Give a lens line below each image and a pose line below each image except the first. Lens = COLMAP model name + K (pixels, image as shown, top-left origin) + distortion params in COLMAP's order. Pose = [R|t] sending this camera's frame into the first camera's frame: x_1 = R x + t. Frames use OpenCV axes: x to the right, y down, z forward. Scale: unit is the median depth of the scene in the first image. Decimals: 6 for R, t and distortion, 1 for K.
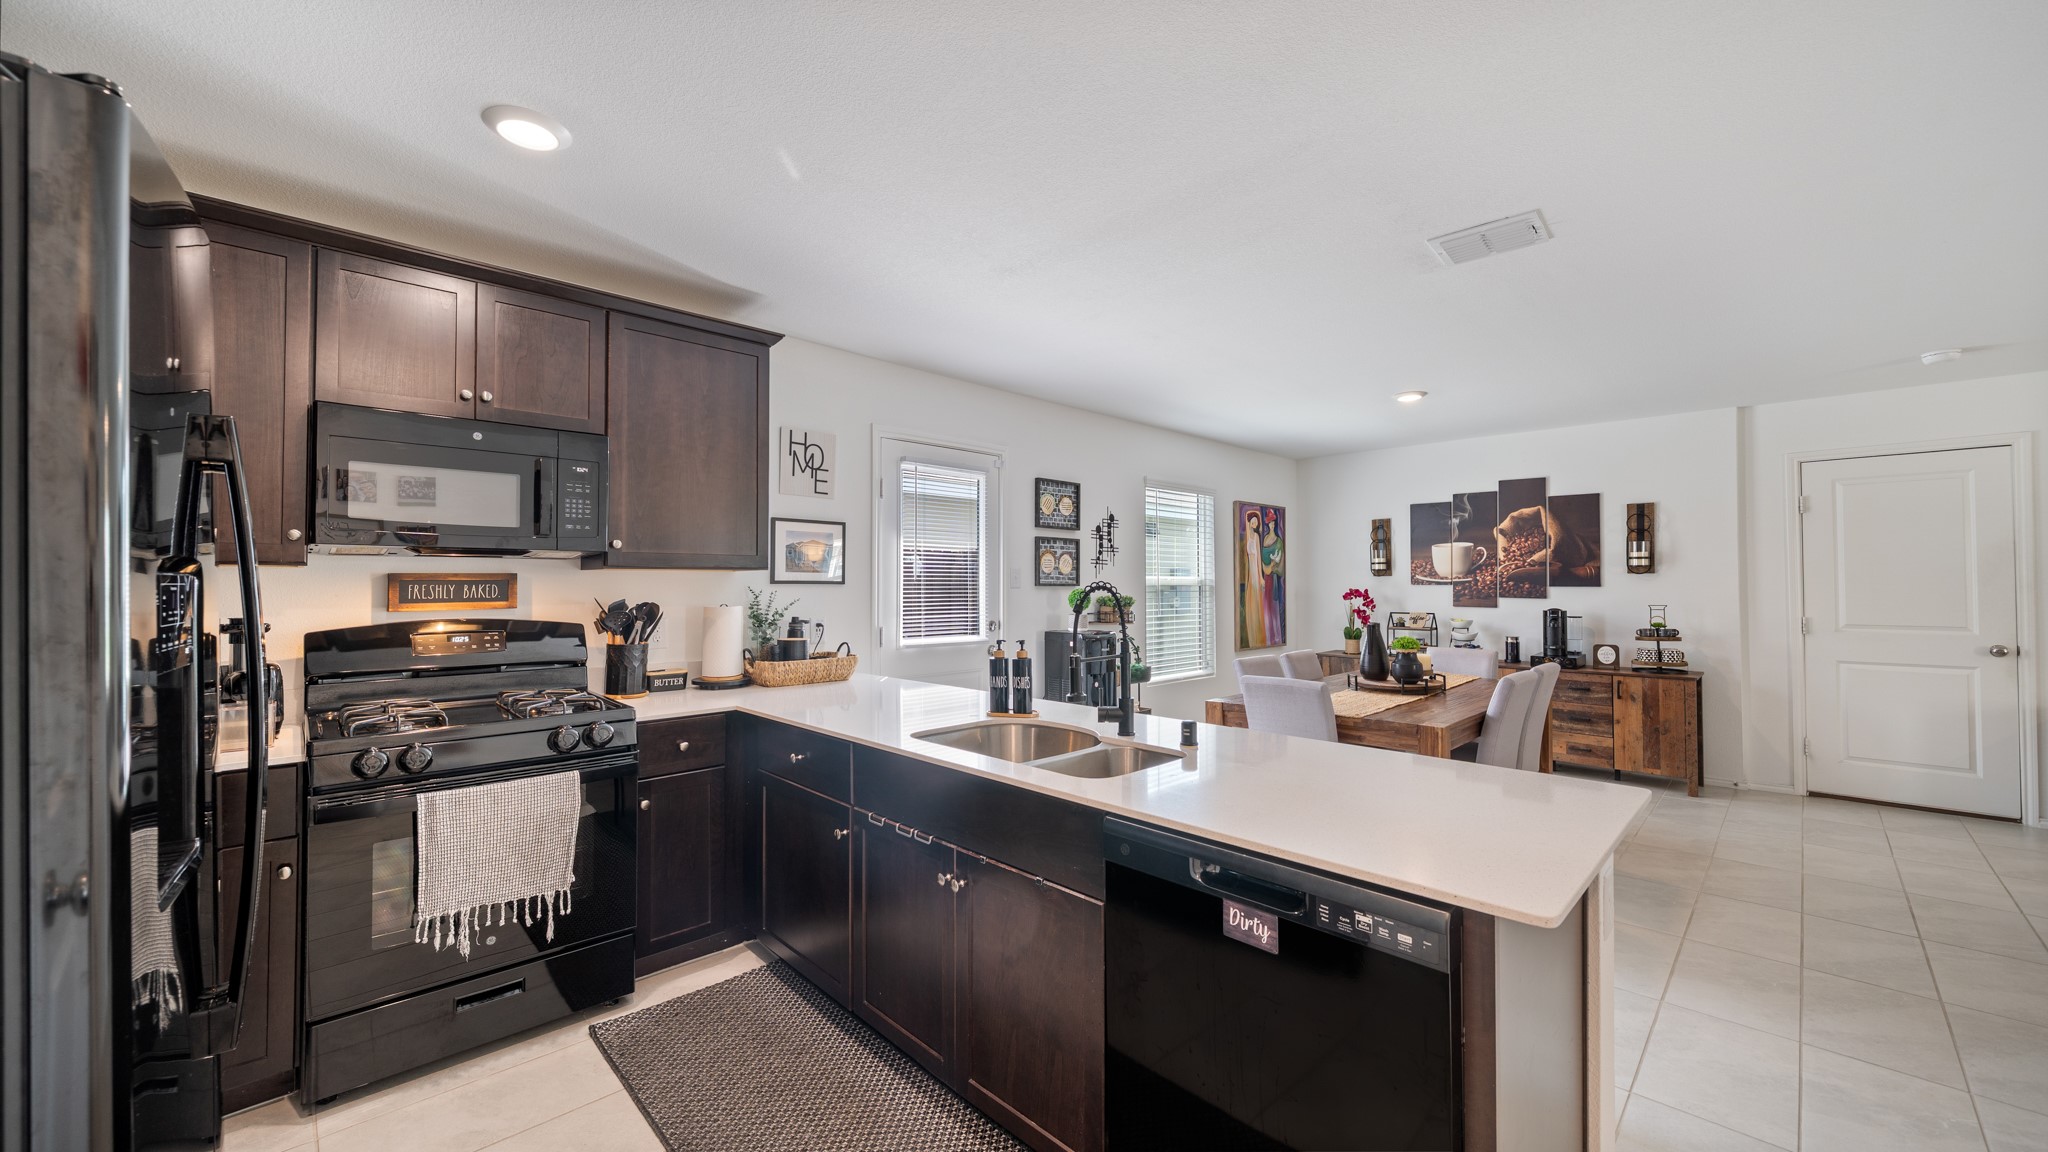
lens RADIAL K [[770.3, 0, 1032.9], [0, 770.3, 576.5], [0, 0, 1]] dist [-0.002565, 0.000046]
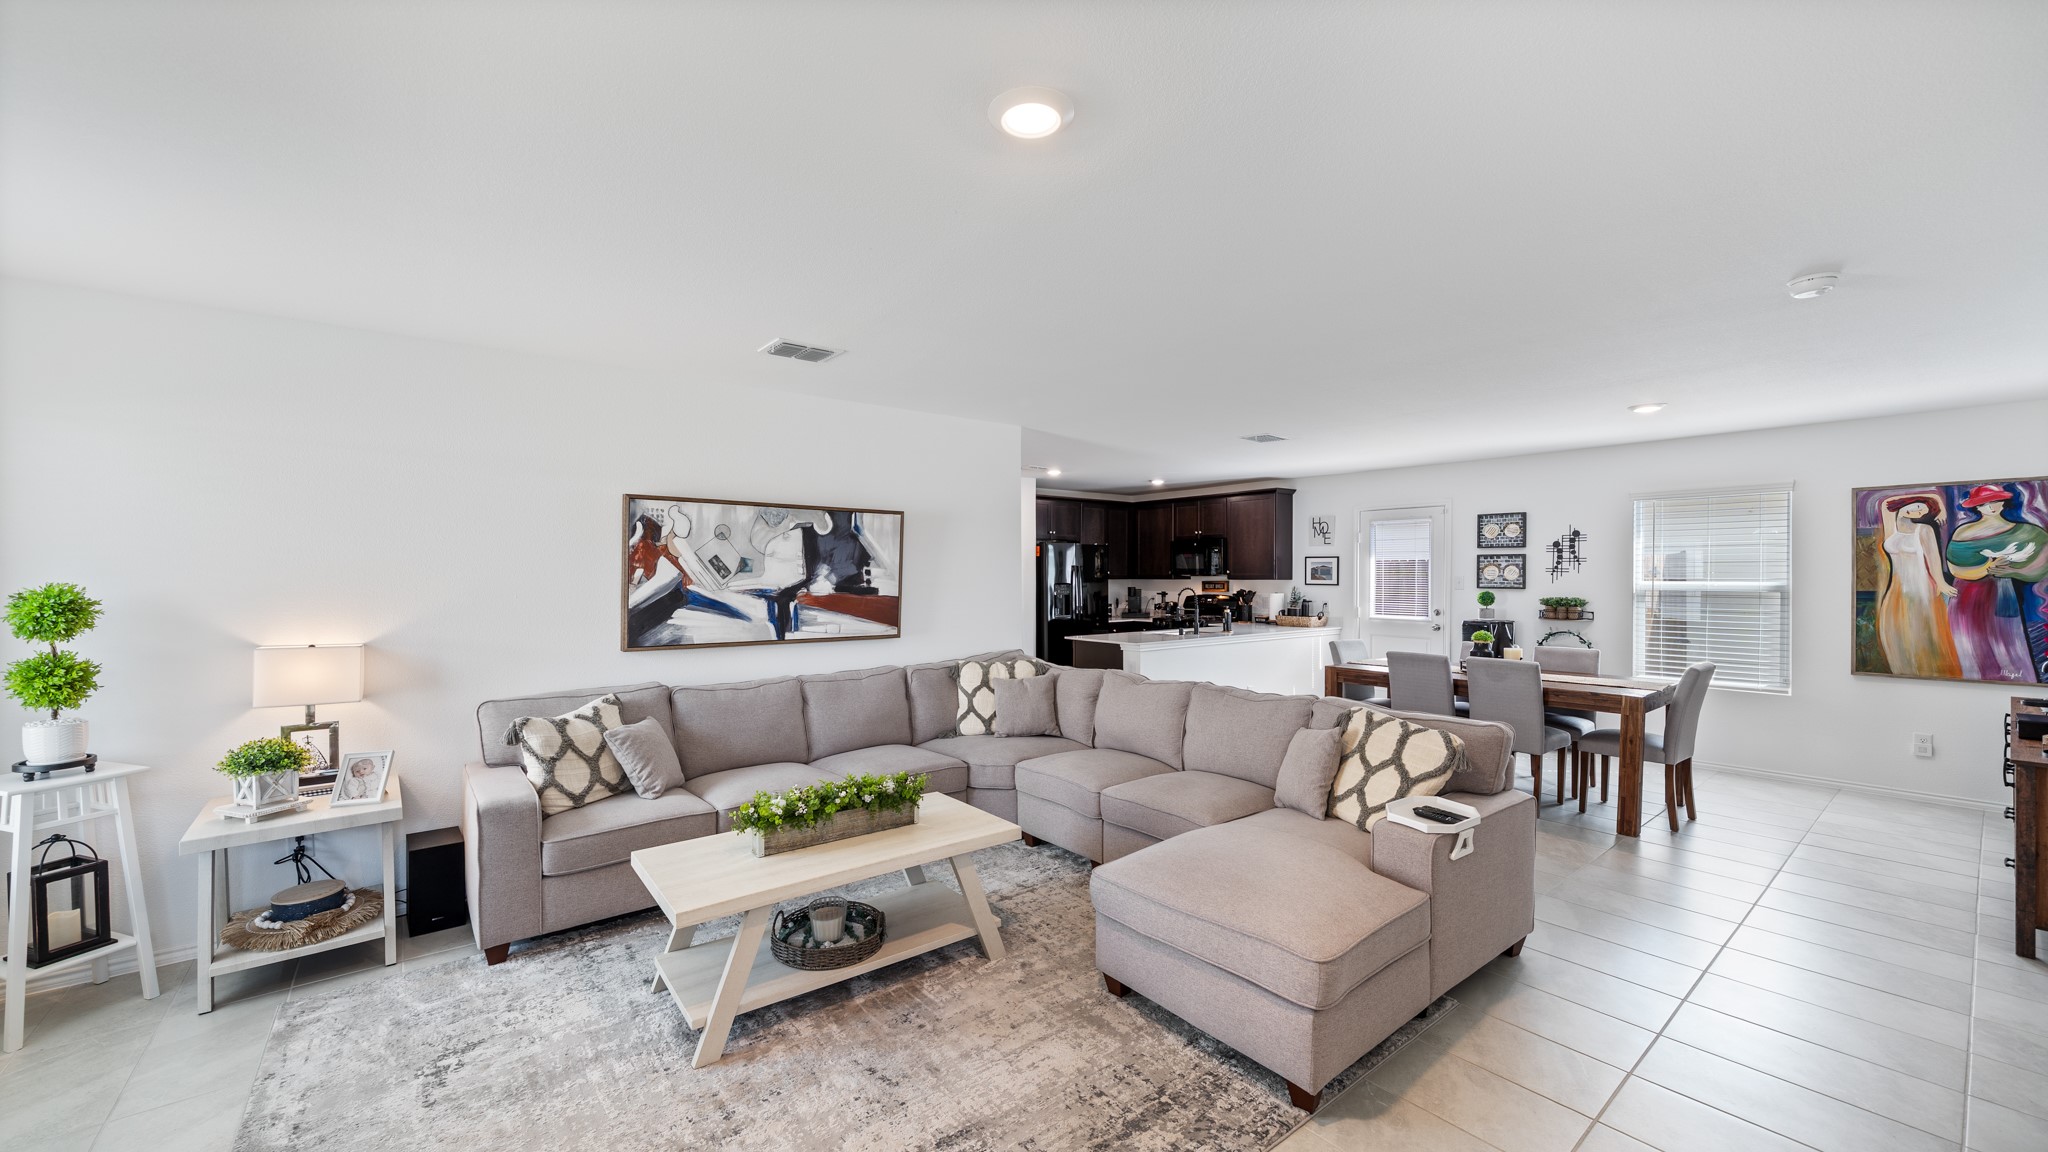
lens RADIAL K [[770.3, 0, 1031.5], [0, 770.3, 586.5], [0, 0, 1]] dist [-0.002565, 0.000046]
pose [[-0.095280, 0.014350, -0.995347, 1.501256], [0.009356, 0.999865, 0.013520, -0.018589], [0.995407, -0.008025, -0.095402, 0.282961]]
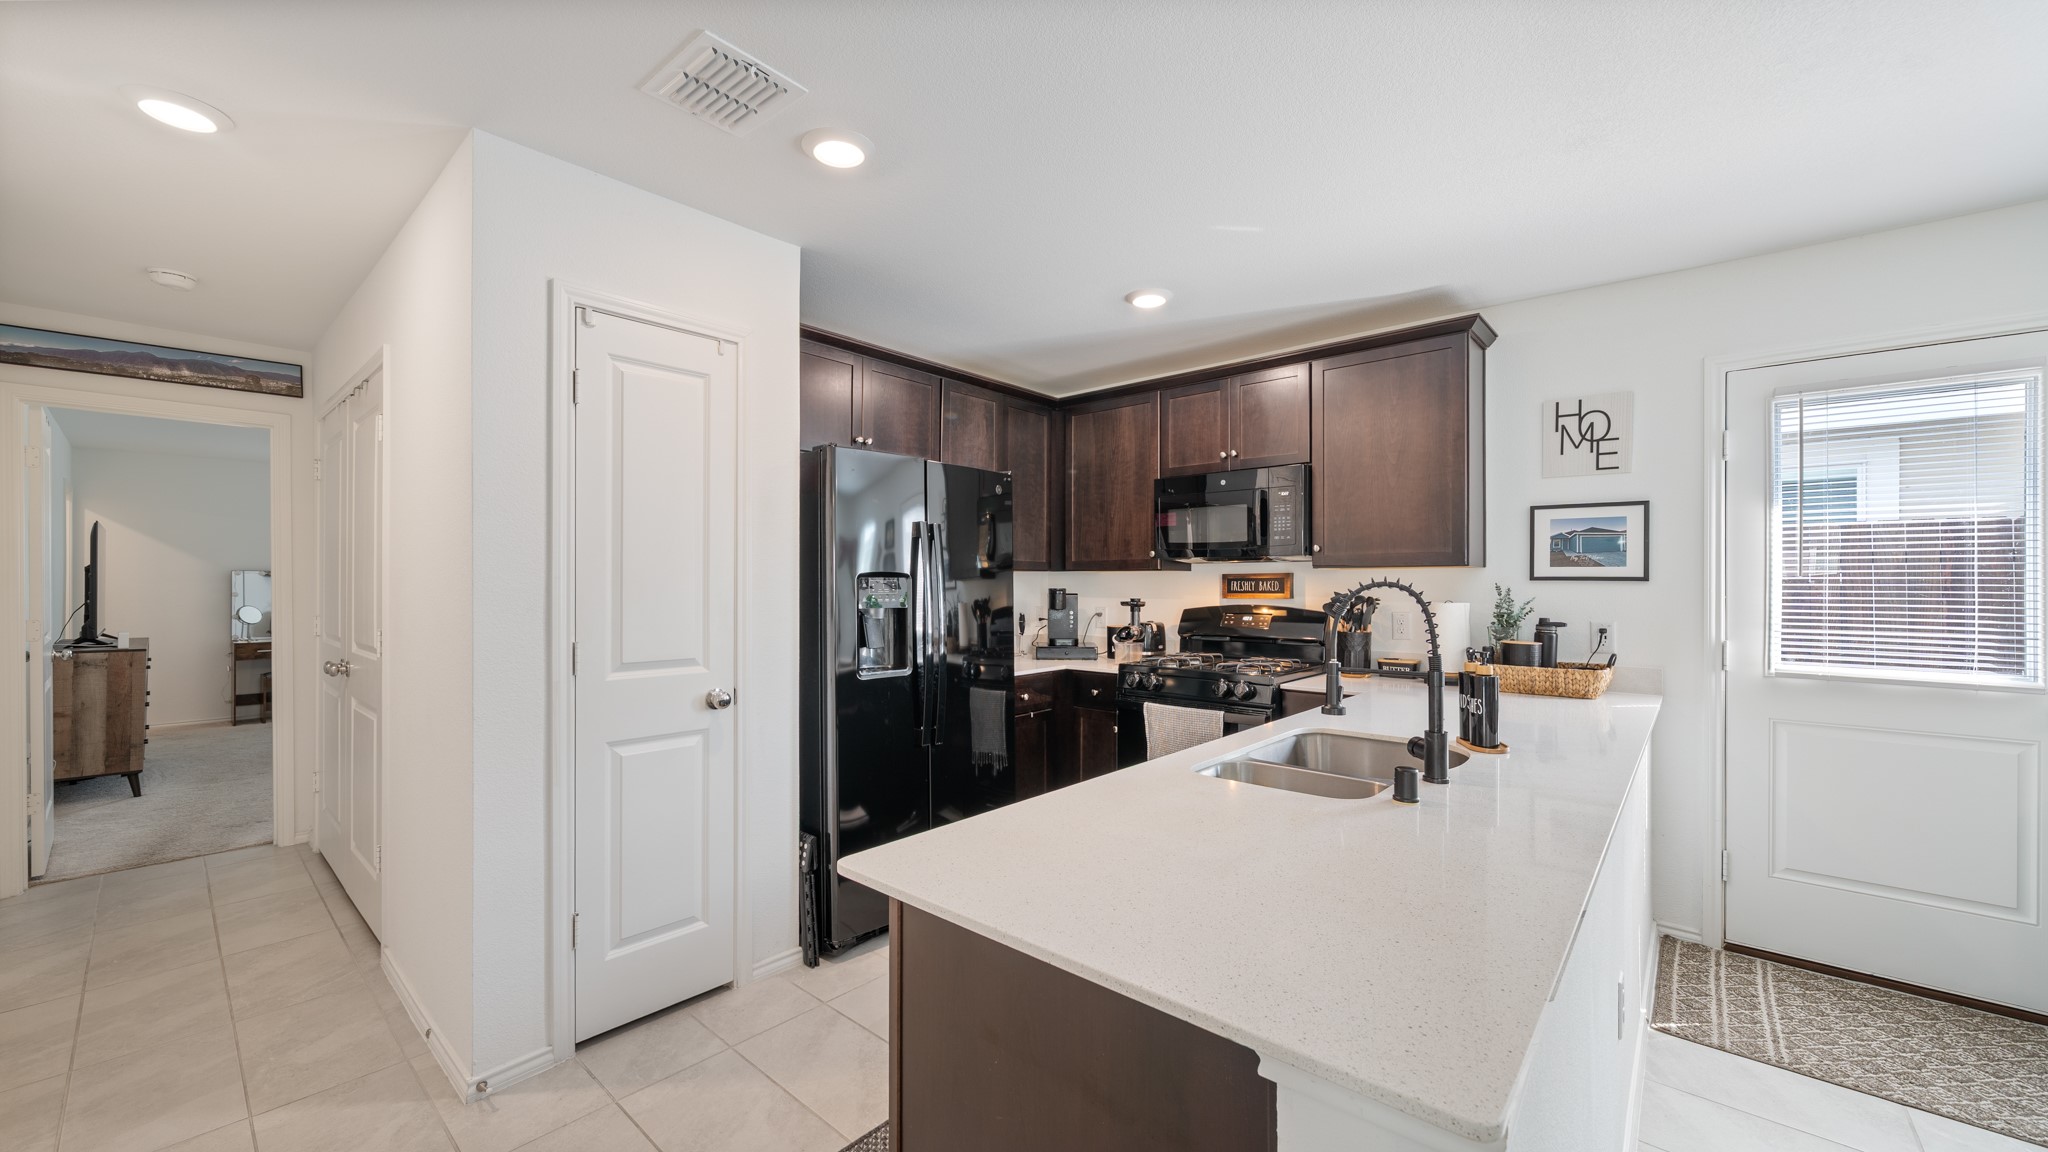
lens RADIAL K [[770.3, 0, 1030.0], [0, 770.3, 581.3], [0, 0, 1]] dist [-0.002565, 0.000046]
pose [[0.080380, -0.002047, -0.996762, 0.366935], [0.009125, 0.999957, -0.001318, 0.004614], [0.996723, -0.008990, 0.080395, 0.248829]]
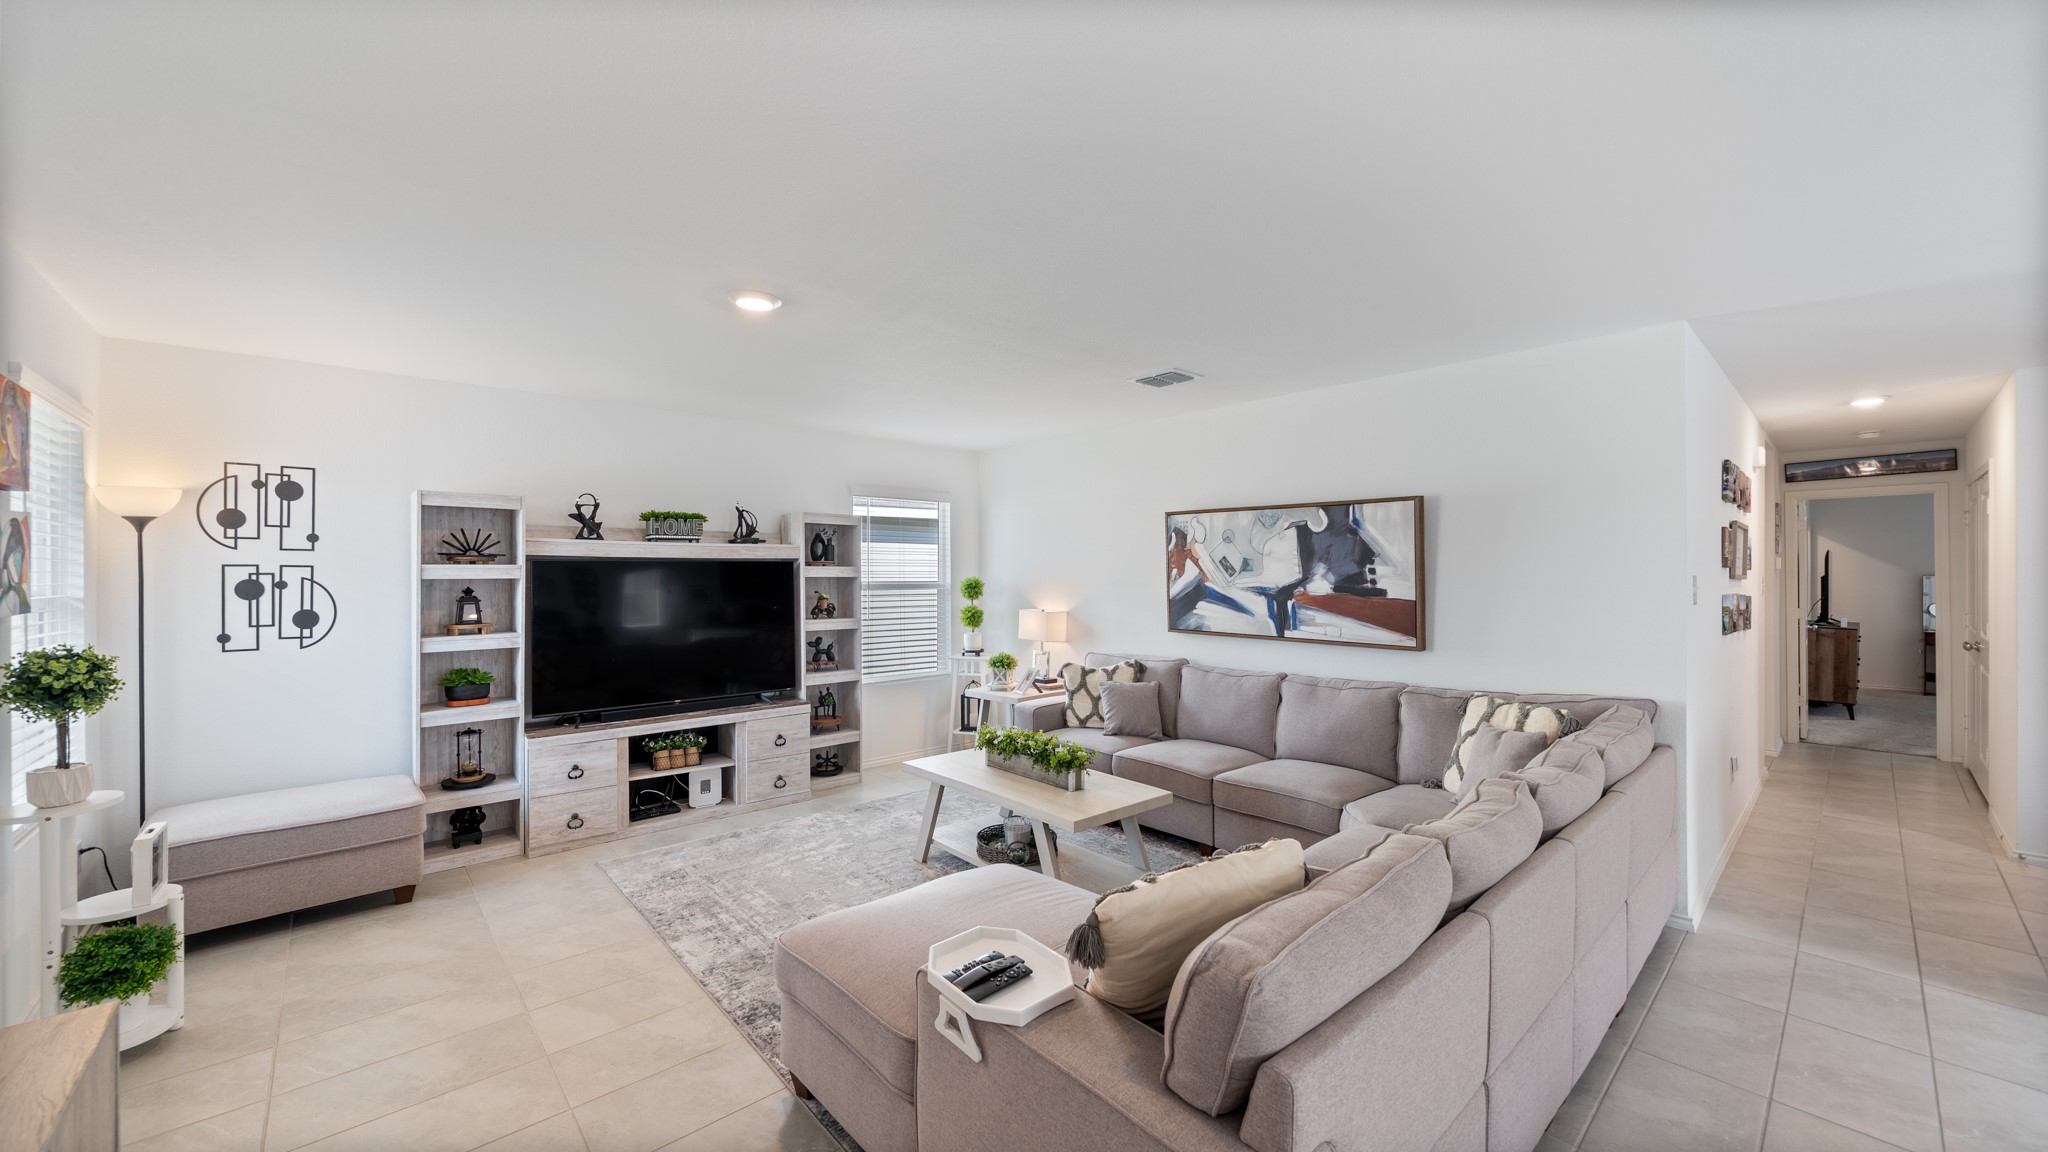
lens RADIAL K [[770.3, 0, 1020.6], [0, 770.3, 572.1], [0, 0, 1]] dist [-0.002565, 0.000046]
pose [[-0.999425, -0.002877, 0.033794, 0.943450], [-0.003223, 0.999943, -0.010173, -0.014378], [-0.033763, -0.010276, -0.999377, 0.816684]]
